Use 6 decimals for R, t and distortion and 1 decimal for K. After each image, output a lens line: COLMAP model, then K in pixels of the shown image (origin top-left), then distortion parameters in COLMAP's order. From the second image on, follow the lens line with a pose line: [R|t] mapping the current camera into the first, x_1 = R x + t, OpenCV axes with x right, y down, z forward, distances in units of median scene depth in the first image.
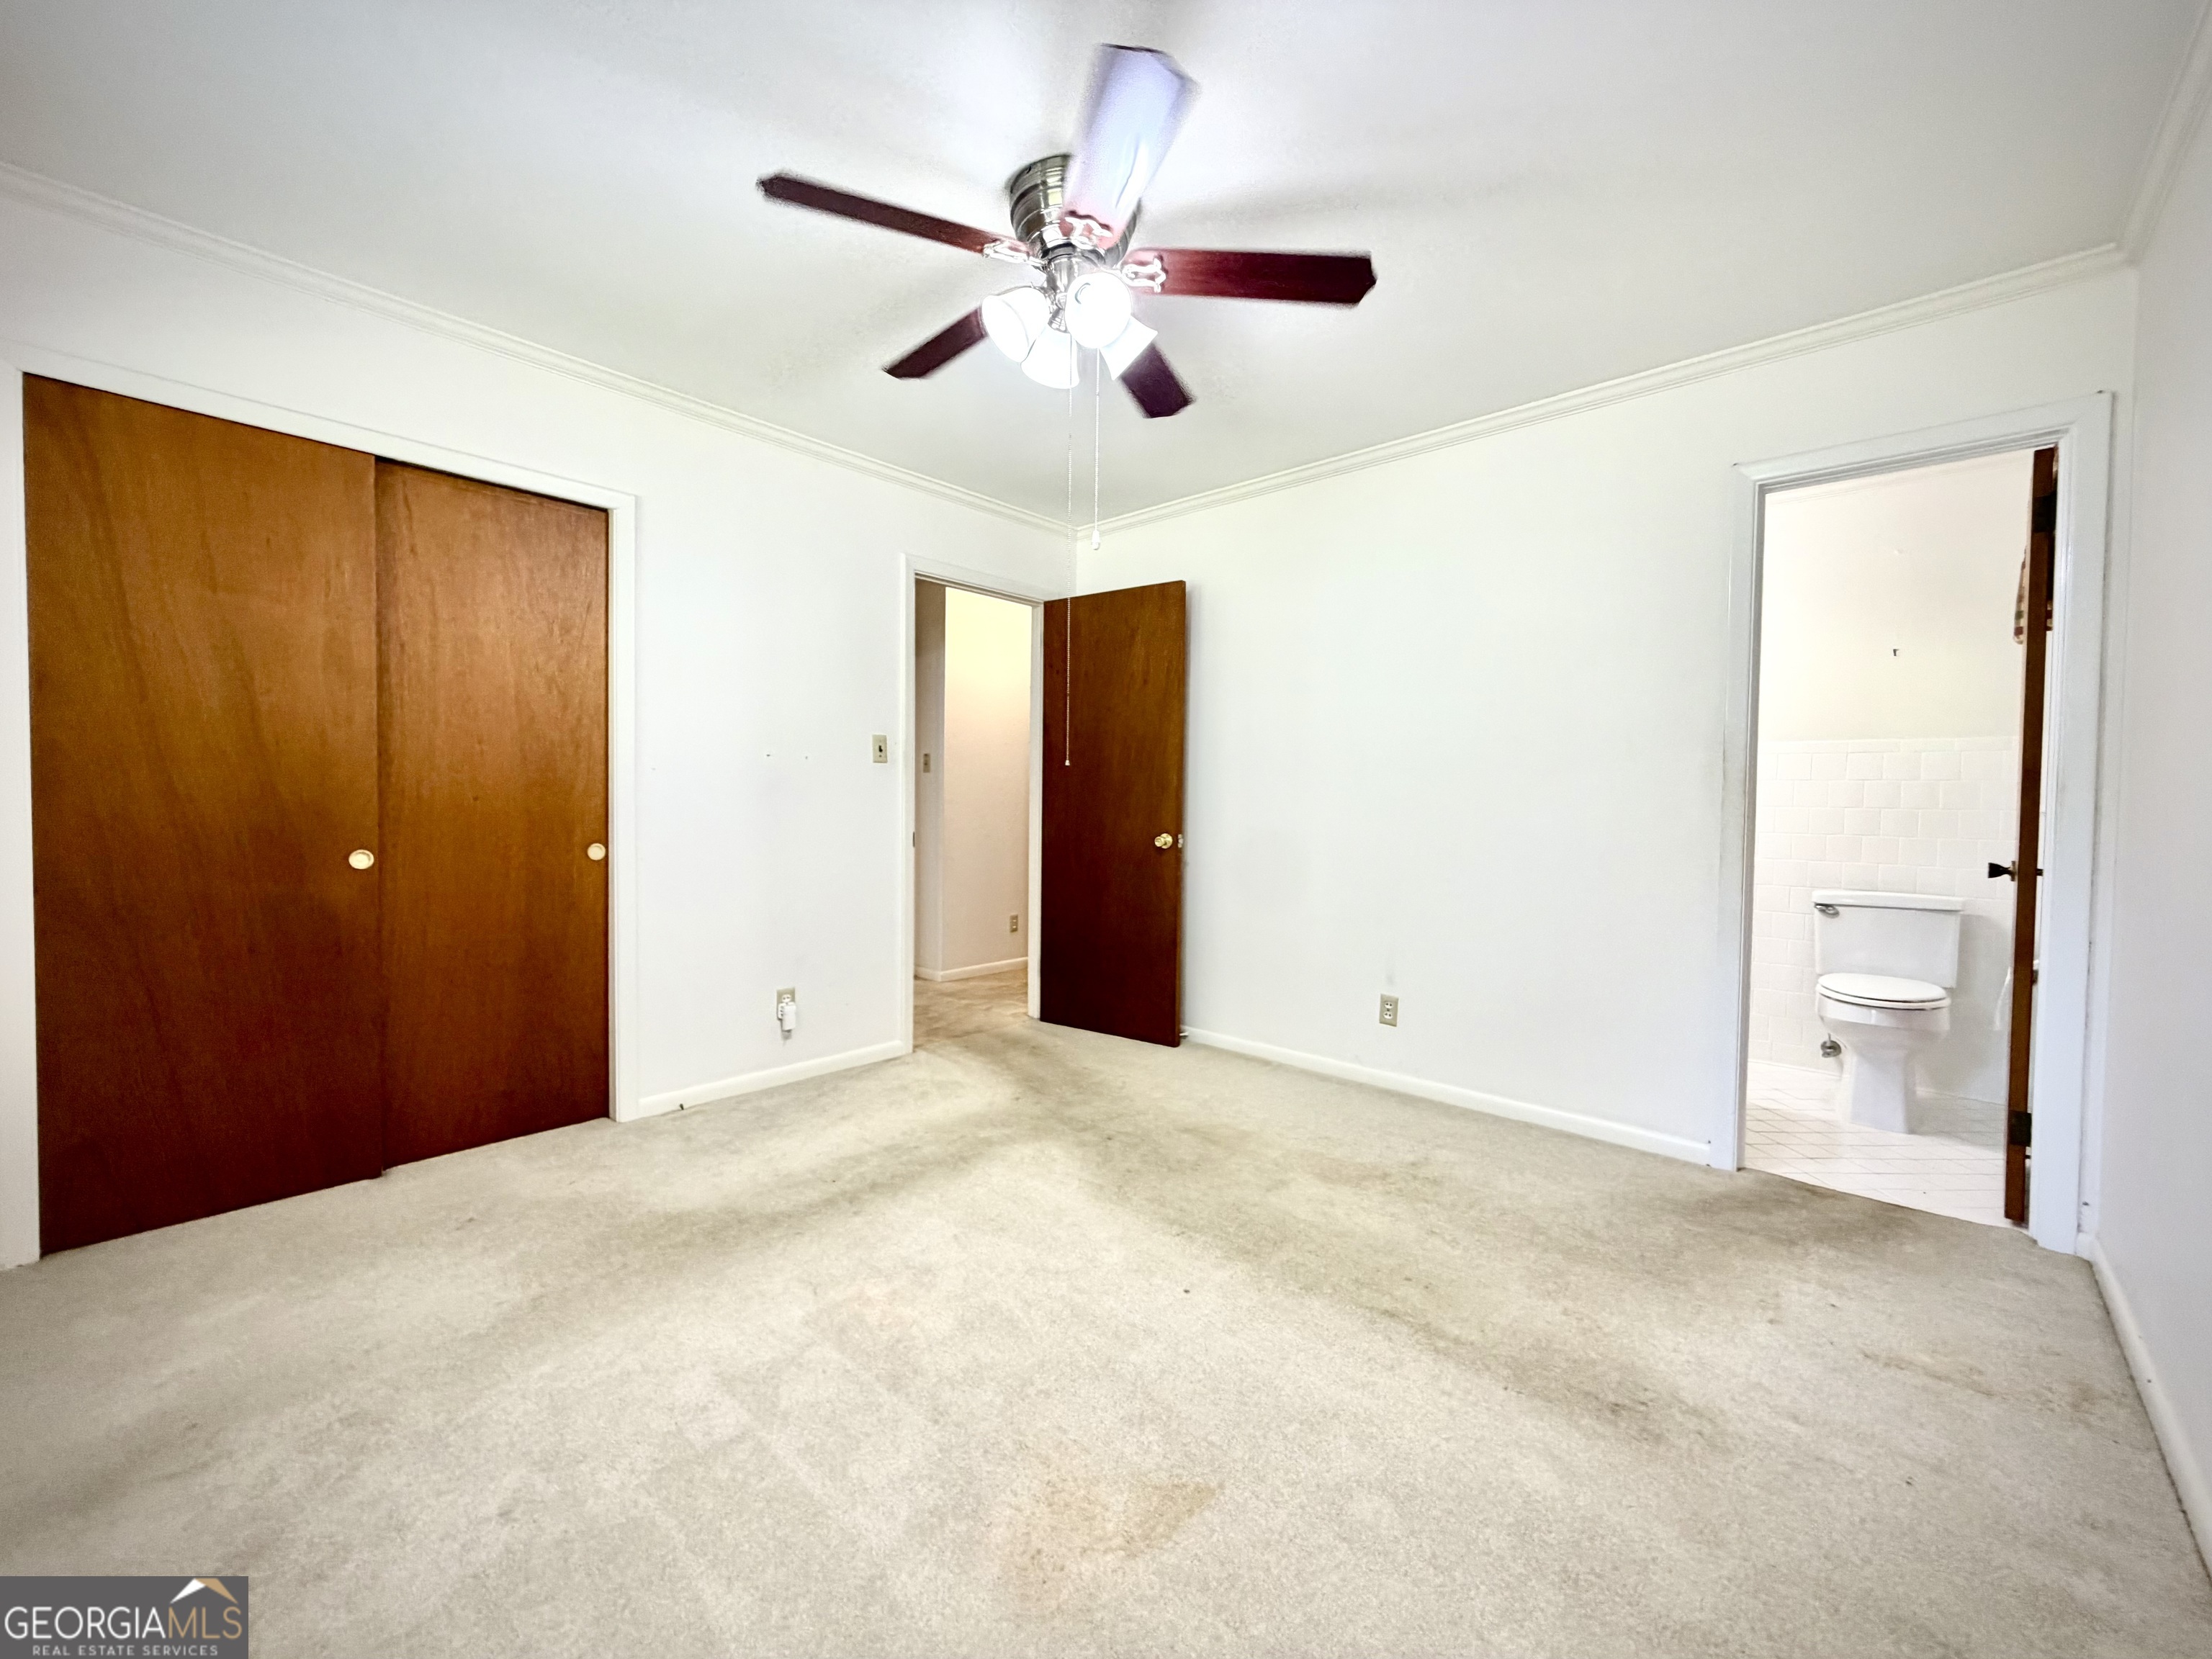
lens RADIAL K [[884.8, 0, 1097.2], [0, 884.8, 827.4], [0, 0, 1]] dist [-0.002575, 0.000970]
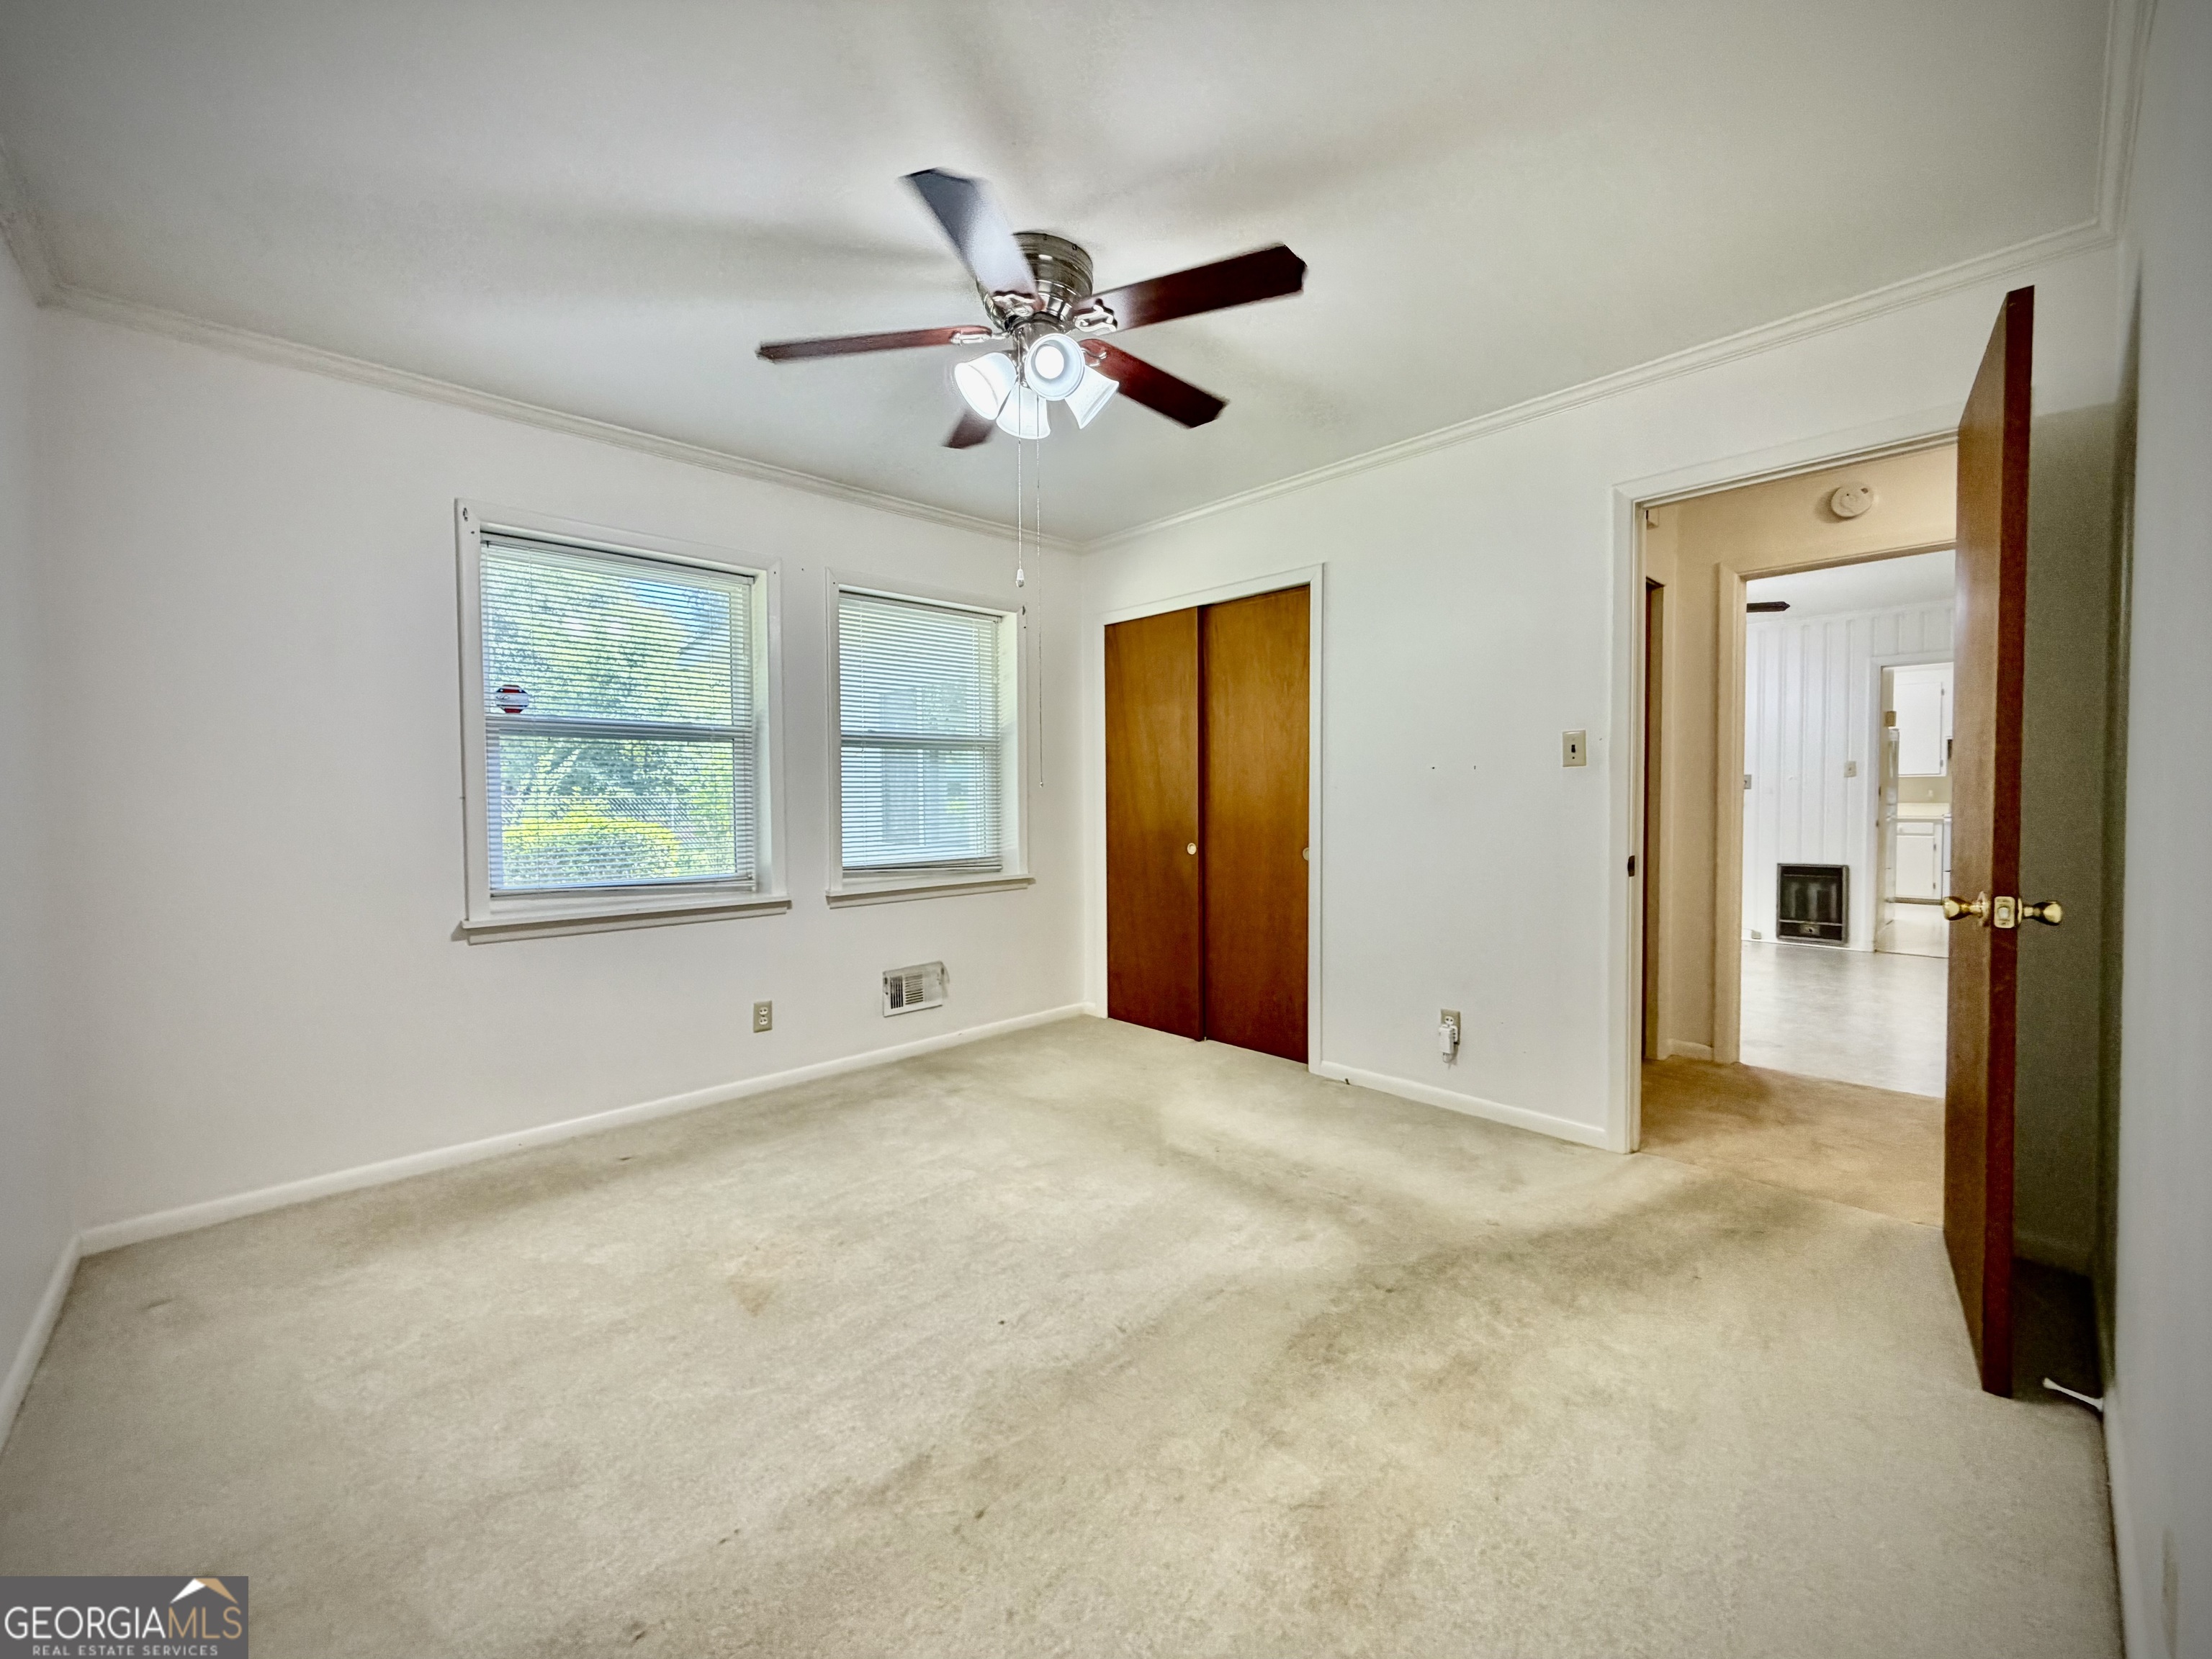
lens RADIAL K [[884.8, 0, 1098.5], [0, 884.8, 819.6], [0, 0, 1]] dist [-0.002575, 0.000970]
pose [[-0.068427, 0.013258, -0.997568, 0.730717], [-0.027203, 0.999515, 0.015150, -0.032277], [0.997285, 0.028173, -0.068034, 0.797168]]
